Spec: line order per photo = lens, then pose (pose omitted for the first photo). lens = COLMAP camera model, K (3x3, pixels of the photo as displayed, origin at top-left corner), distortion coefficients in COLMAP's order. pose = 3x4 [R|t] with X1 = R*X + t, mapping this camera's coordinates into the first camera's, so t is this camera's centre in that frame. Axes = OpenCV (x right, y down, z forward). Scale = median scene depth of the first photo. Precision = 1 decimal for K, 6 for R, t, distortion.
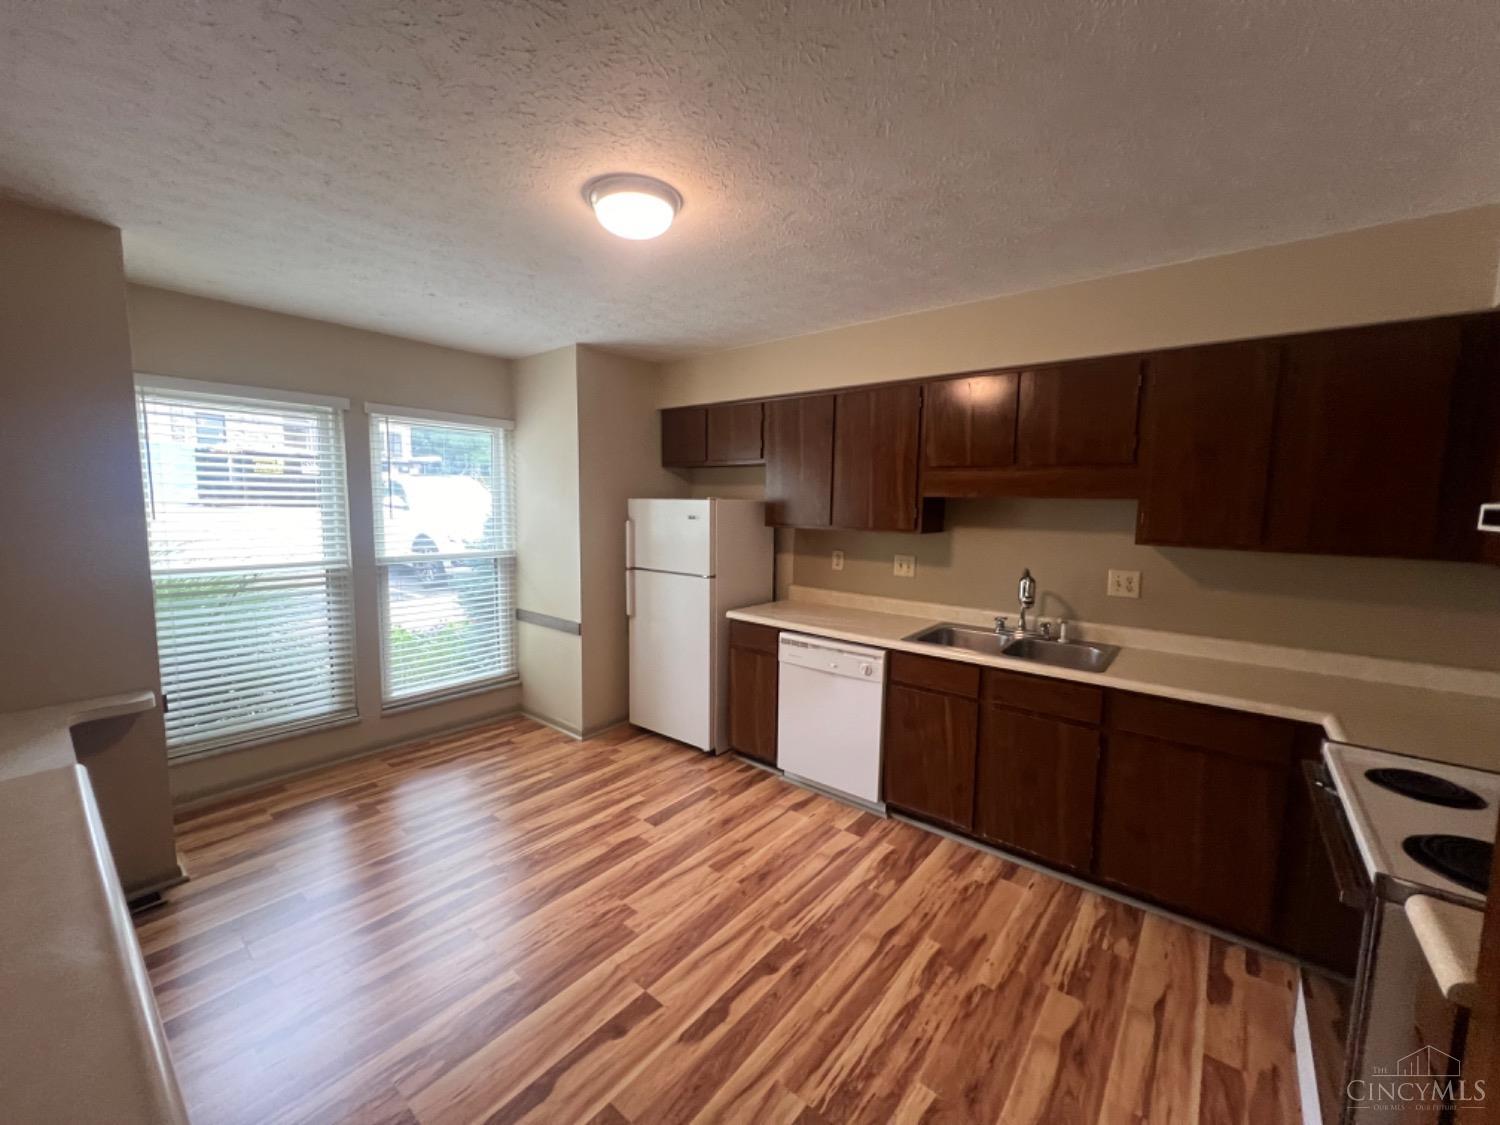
lens RADIAL K [[596.8, 0, 751.3], [0, 596.8, 563.8], [0, 0, 1]] dist [0.003402, -0.000428]
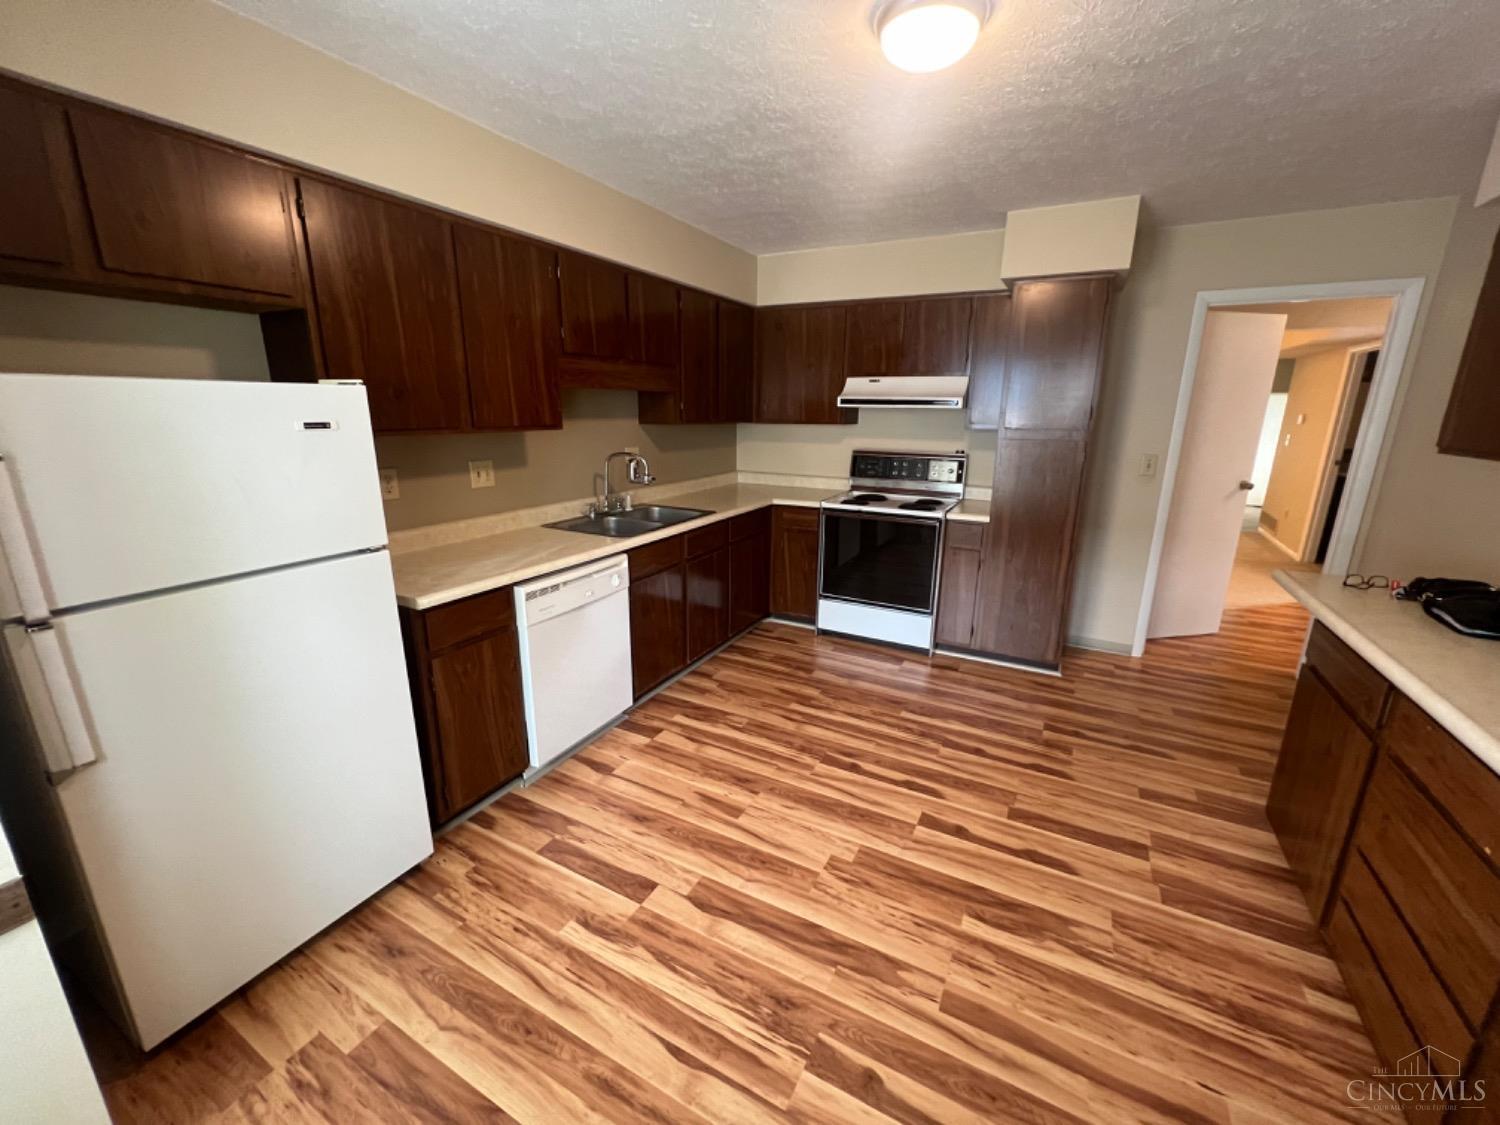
lens RADIAL K [[603.7, 0, 750.2], [0, 603.7, 564.7], [0, 0, 1]] dist [0.004743, 0.000773]
pose [[-0.183653, -0.267673, 0.945845, -0.816155], [0.090732, 0.953487, 0.287453, -0.107934], [-0.978795, 0.138610, -0.150824, 1.055168]]
